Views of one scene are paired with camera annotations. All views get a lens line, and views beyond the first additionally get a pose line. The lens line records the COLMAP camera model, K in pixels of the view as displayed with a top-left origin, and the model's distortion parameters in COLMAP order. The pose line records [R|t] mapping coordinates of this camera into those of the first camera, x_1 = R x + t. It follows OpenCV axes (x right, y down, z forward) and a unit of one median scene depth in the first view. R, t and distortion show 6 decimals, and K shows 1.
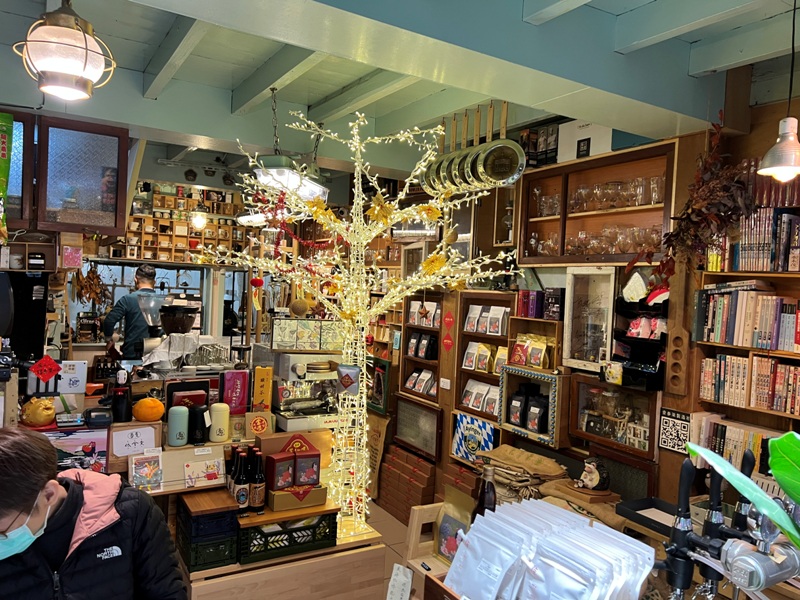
lens RADIAL K [[603.4, 0, 405.2], [0, 603.4, 304.3], [0, 0, 1]] dist [0.049529, -0.060879]
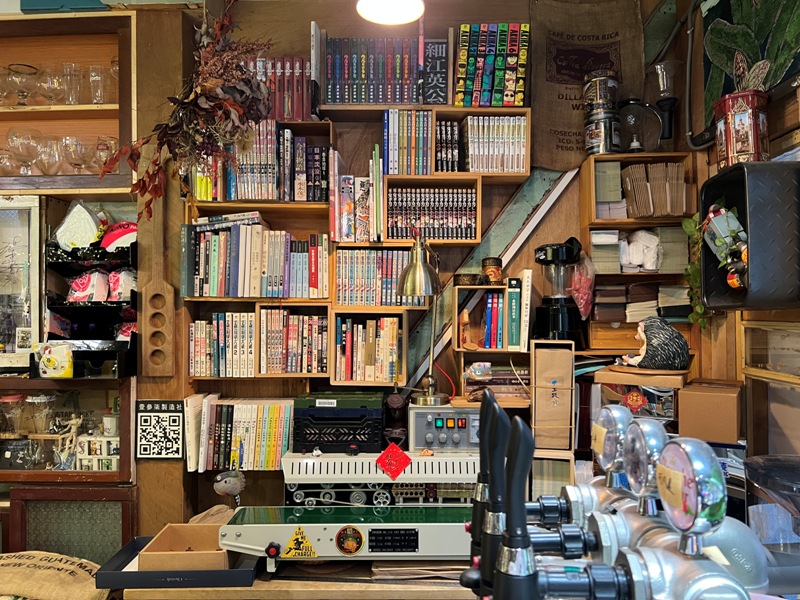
lens RADIAL K [[603.4, 0, 406.6], [0, 603.4, 304.3], [0, 0, 1]] dist [0.049529, -0.060879]
pose [[0.536775, -0.040854, 0.842736, 0.013507], [0.058042, 0.998249, 0.011423, 0.072363], [-0.841727, 0.042783, 0.538206, 0.375797]]
